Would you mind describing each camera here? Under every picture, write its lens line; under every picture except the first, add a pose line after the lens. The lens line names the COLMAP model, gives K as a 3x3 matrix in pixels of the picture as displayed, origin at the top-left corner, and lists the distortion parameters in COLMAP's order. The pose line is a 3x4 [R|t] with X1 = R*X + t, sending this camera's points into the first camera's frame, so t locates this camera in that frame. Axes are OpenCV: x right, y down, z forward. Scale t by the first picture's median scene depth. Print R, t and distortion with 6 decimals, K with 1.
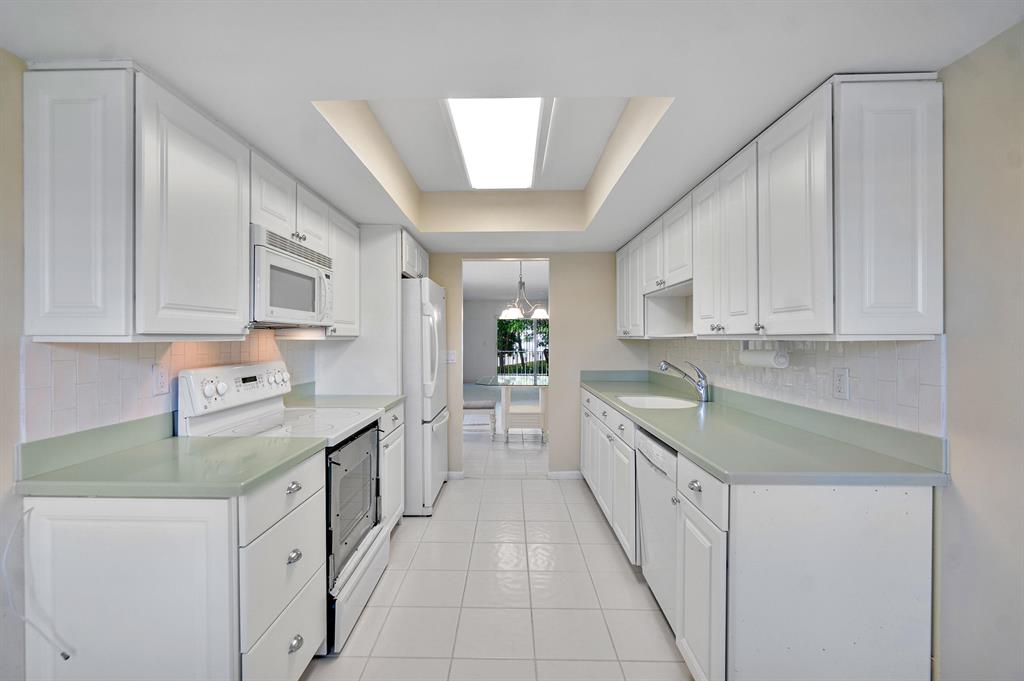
lens RADIAL K [[445.4, 0, 501.6], [0, 445.4, 339.1], [0, 0, 1]] dist [-0.003639, 0.000435]
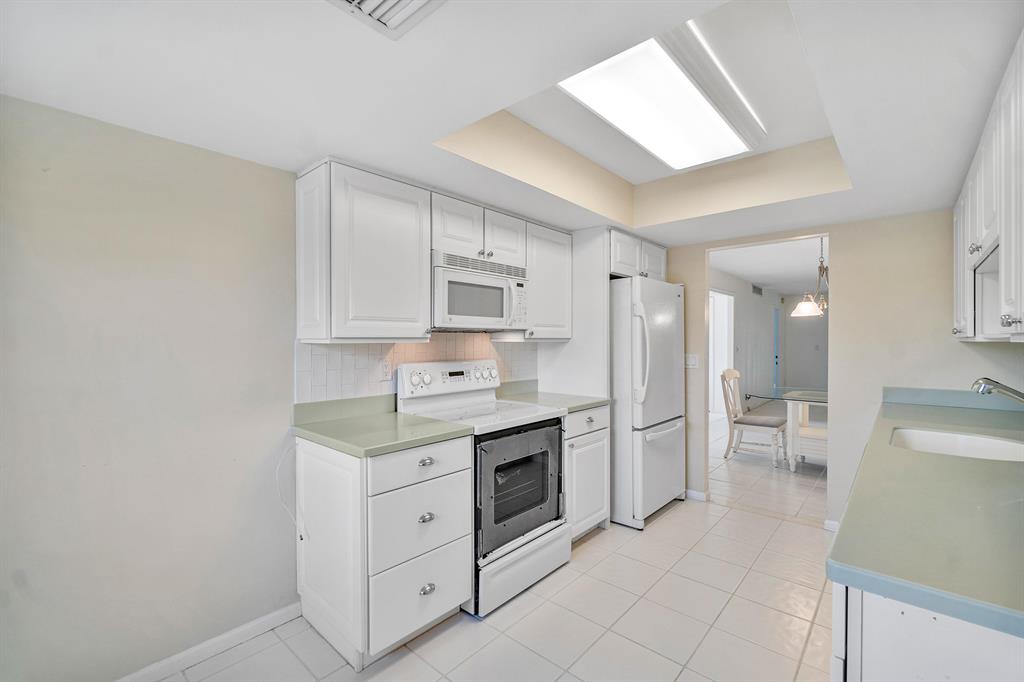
lens RADIAL K [[445.4, 0, 497.4], [0, 445.4, 342.5], [0, 0, 1]] dist [-0.003639, 0.000435]
pose [[0.745648, 0.003286, -0.666332, 0.302832], [-0.000953, 0.999992, 0.003865, -0.001124], [0.666339, -0.002247, 0.745646, 0.129649]]
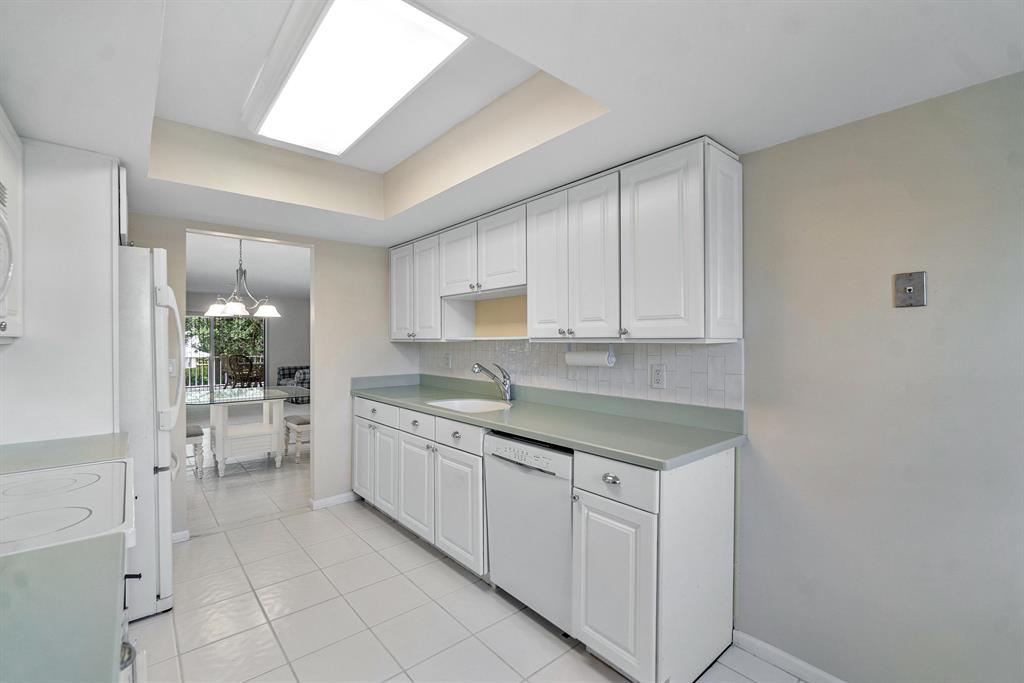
lens RADIAL K [[445.4, 0, 502.5], [0, 445.4, 341.5], [0, 0, 1]] dist [-0.003639, 0.000435]
pose [[0.751083, -0.000768, 0.660207, -0.286239], [0.001095, 0.999999, -0.000082, -0.000899], [-0.660206, 0.000784, 0.751084, 0.226367]]
